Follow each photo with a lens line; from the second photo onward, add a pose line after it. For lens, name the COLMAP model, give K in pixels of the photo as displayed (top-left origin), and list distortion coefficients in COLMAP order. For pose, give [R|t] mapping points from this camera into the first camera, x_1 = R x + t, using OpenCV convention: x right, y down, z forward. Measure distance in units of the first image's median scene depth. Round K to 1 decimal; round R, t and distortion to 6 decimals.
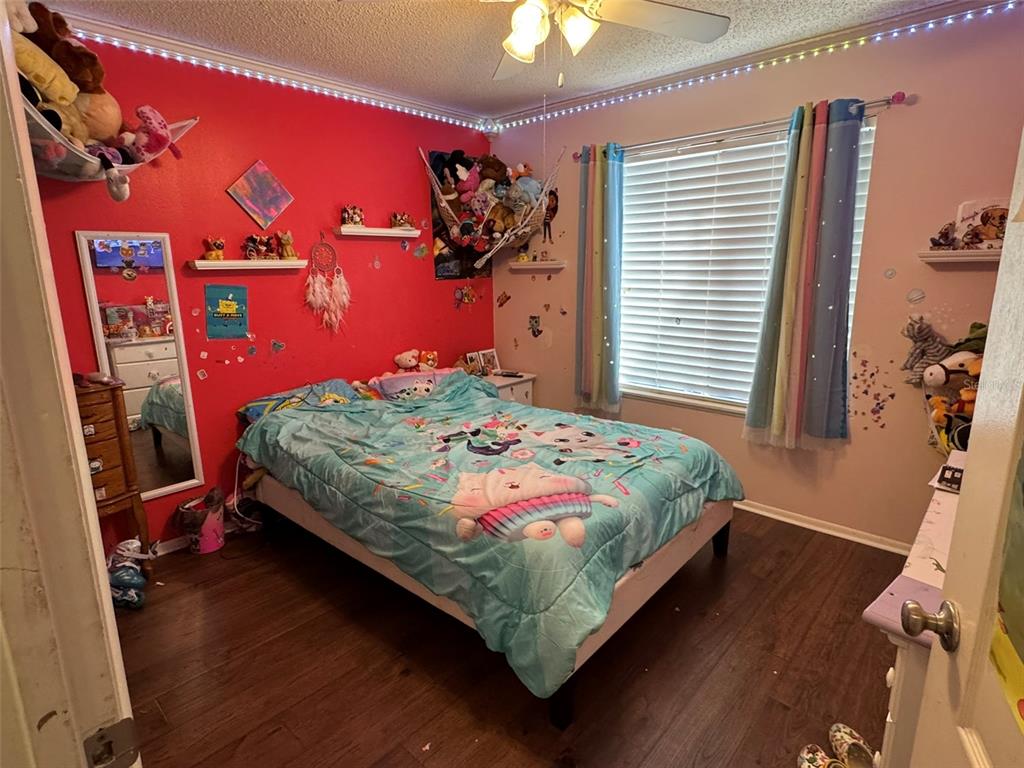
lens RADIAL K [[541.0, 0, 512.6], [0, 541.0, 379.2], [0, 0, 1]] dist [-0.001810, -0.000192]
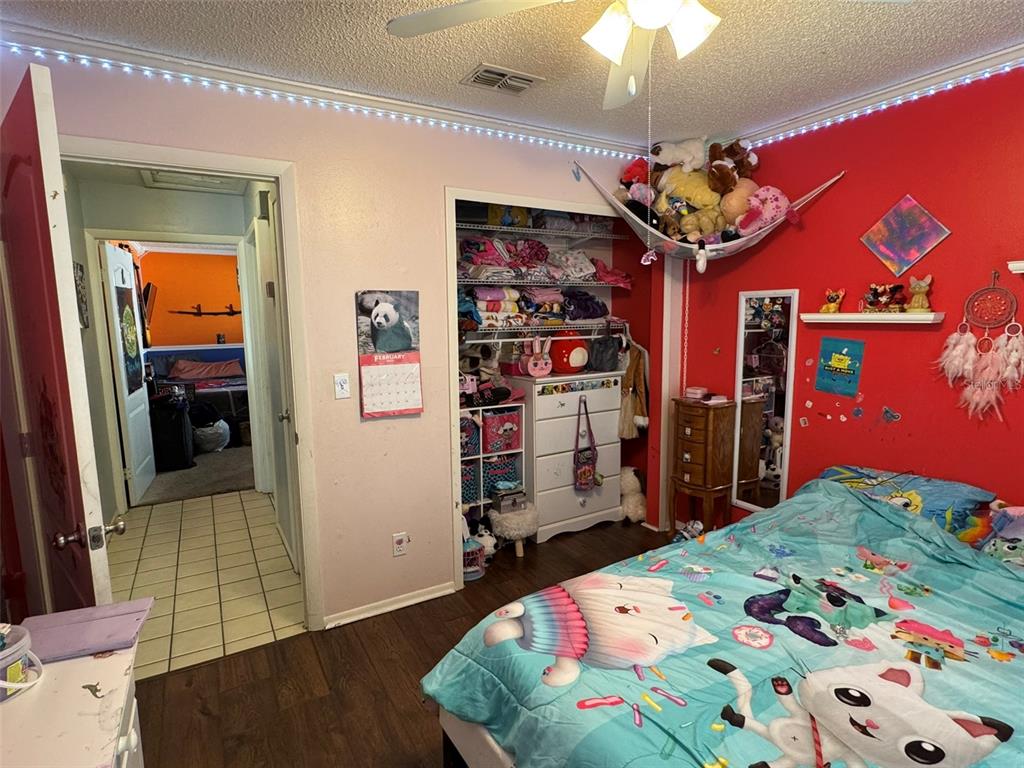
lens RADIAL K [[541.0, 0, 510.2], [0, 541.0, 385.6], [0, 0, 1]] dist [-0.001810, -0.000192]
pose [[-0.297891, 0.143333, -0.943778, 0.555610], [-0.181303, 0.962173, 0.203353, -0.182916], [0.937225, 0.231686, -0.260636, 0.722237]]
